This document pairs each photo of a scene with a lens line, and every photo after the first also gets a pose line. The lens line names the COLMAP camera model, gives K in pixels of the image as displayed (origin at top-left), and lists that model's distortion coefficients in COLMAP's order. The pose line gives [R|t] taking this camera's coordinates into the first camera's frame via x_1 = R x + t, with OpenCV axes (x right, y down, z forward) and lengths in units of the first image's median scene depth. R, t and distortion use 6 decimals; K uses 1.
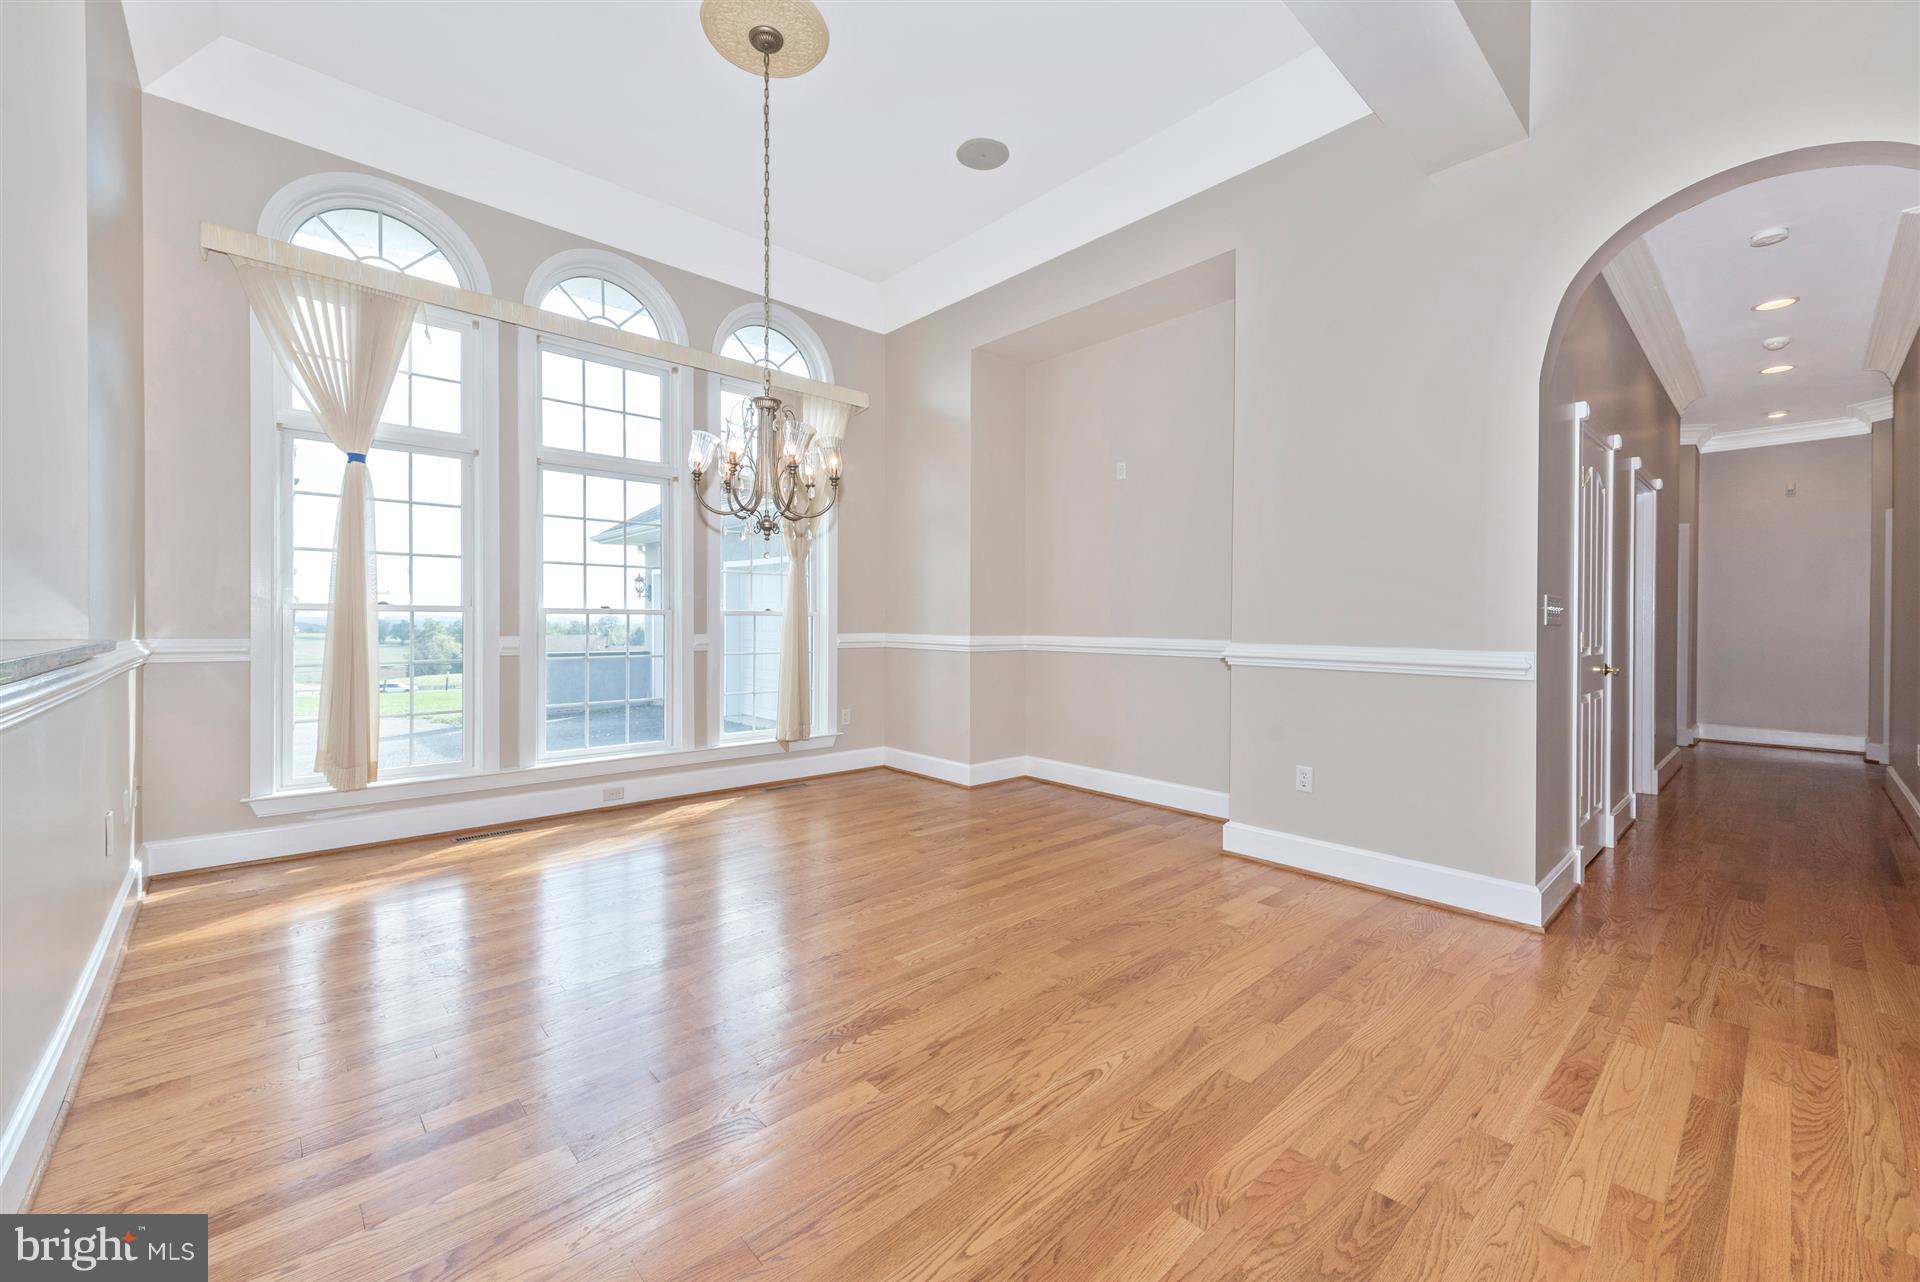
lens RADIAL K [[767.2, 0, 953.1], [0, 767.2, 623.5], [0, 0, 1]] dist [0.020094, 0.000093]
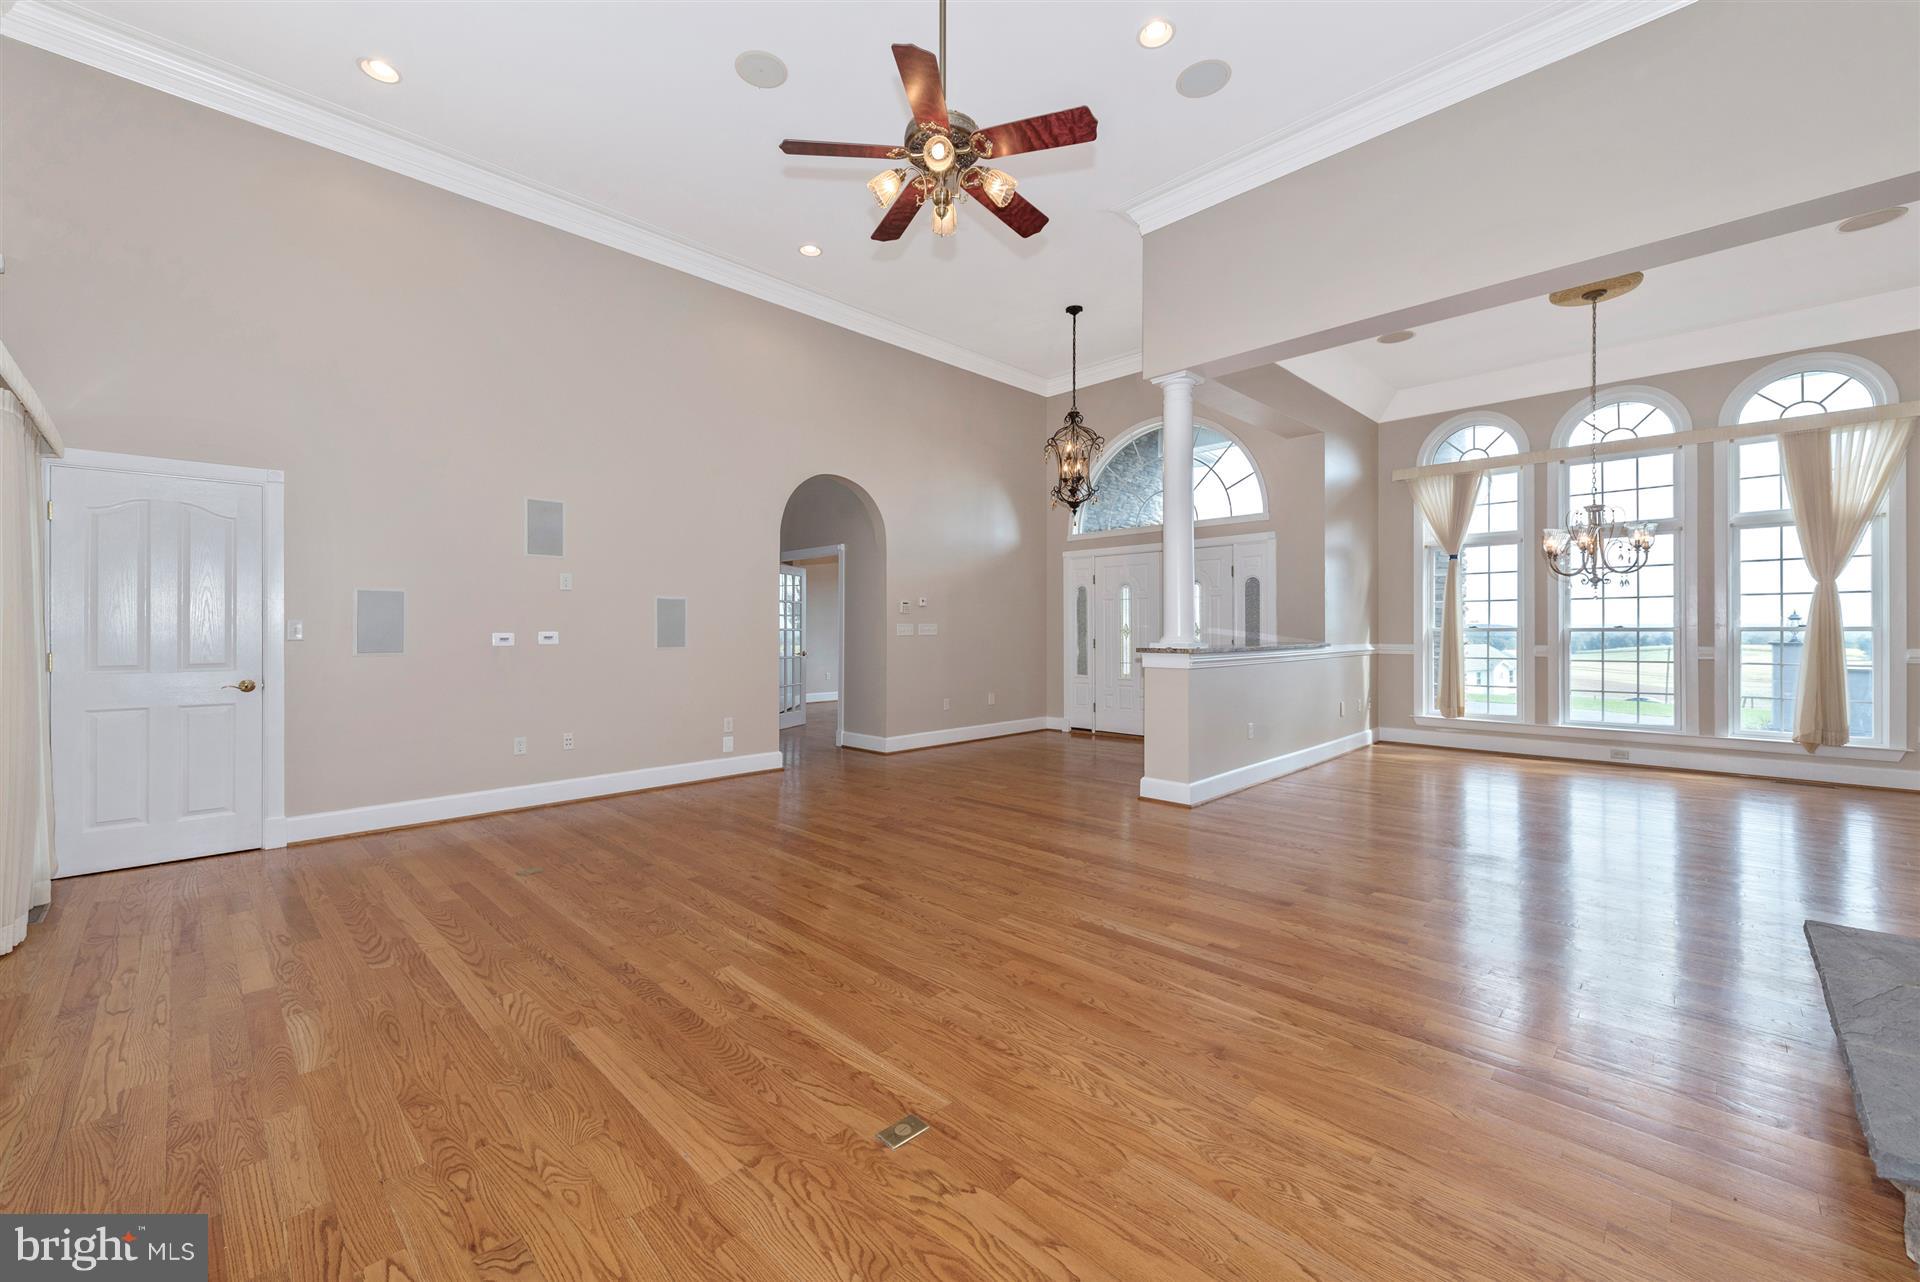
lens RADIAL K [[750.0, 0, 962.7], [0, 750.0, 628.7], [0, 0, 1]] dist [0.008479, -0.000249]
pose [[0.059083, -0.007981, -0.998221, 0.917536], [0.000369, 0.999968, -0.007973, -0.006646], [0.998253, 0.000103, 0.059084, -0.326803]]
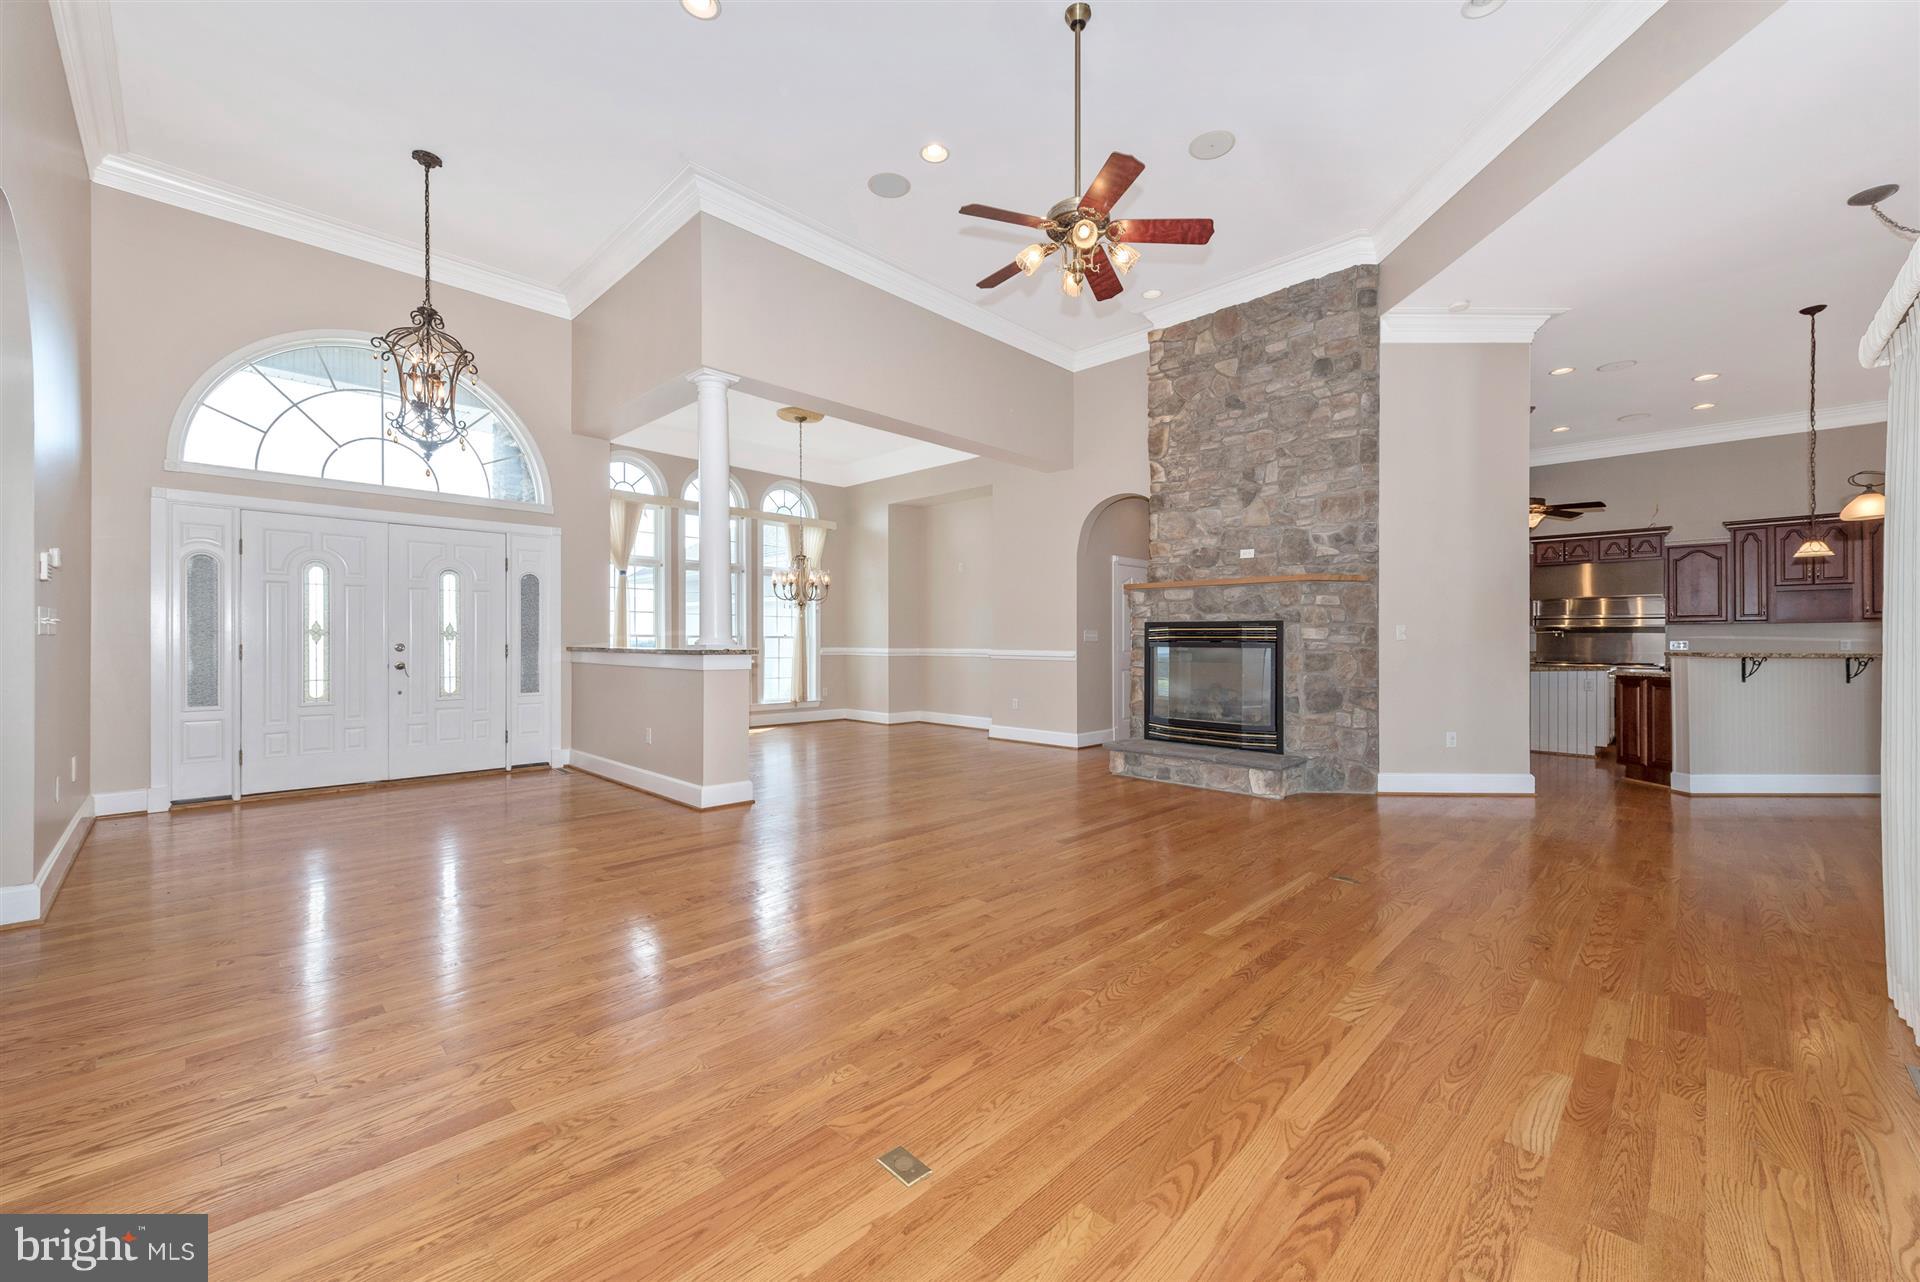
lens RADIAL K [[763.8, 0, 942.2], [0, 763.8, 641.8], [0, 0, 1]] dist [0.015148, -0.000424]
pose [[0.998917, -0.001780, 0.046486, 0.078418], [0.001875, 0.999996, -0.002003, 0.004100], [-0.046482, 0.002088, 0.998917, -1.105711]]
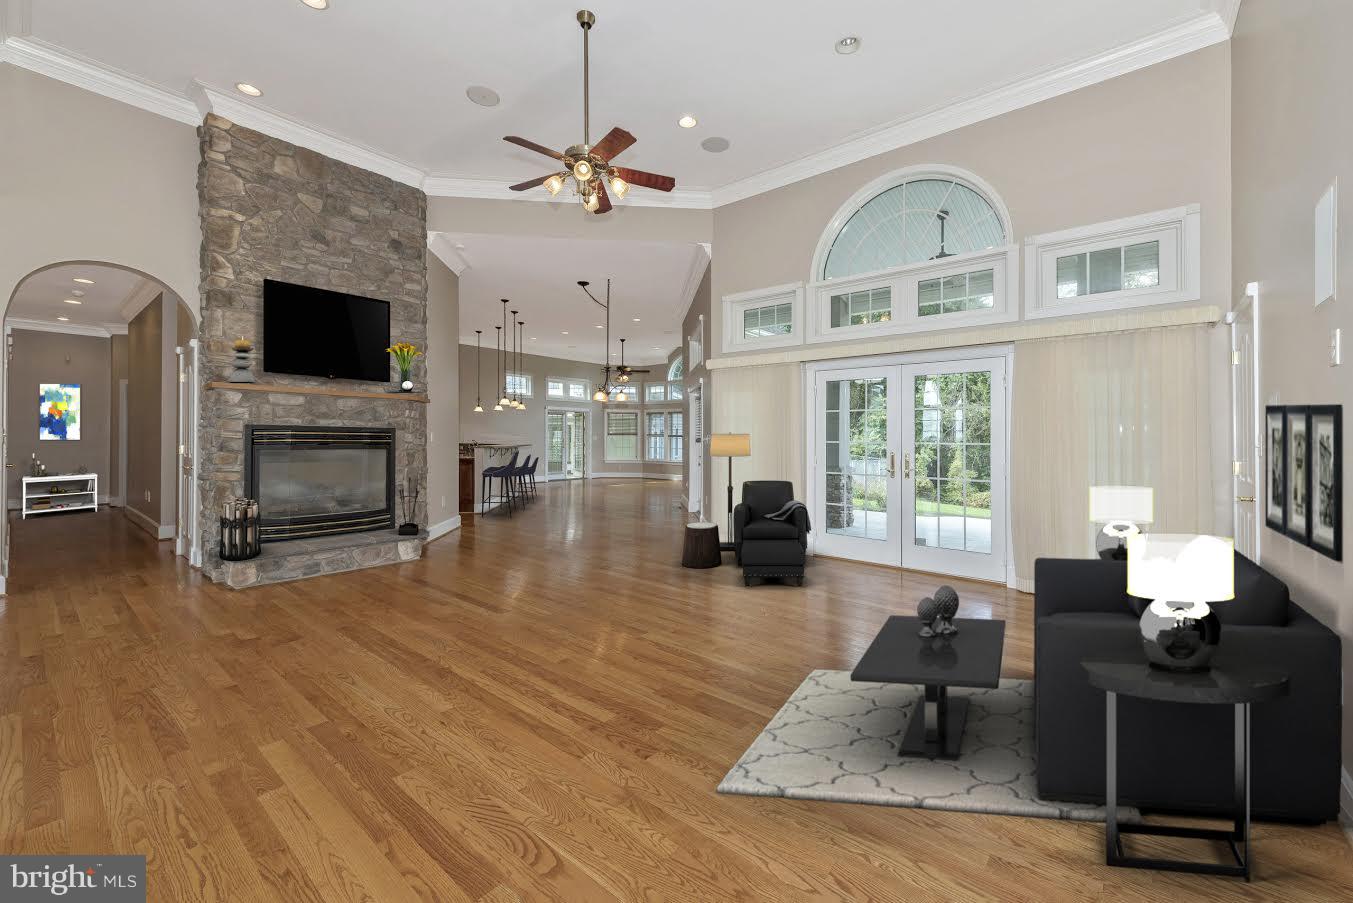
lens RADIAL K [[533.6, 0, 697.0], [0, 533.6, 434.1], [0, 0, 1]] dist [0.001429, 0.000105]
pose [[-0.164429, 0.004330, 0.986379, -0.568298], [-0.006406, 0.999965, -0.005458, -0.017048], [-0.986368, -0.007216, -0.164395, -0.335989]]
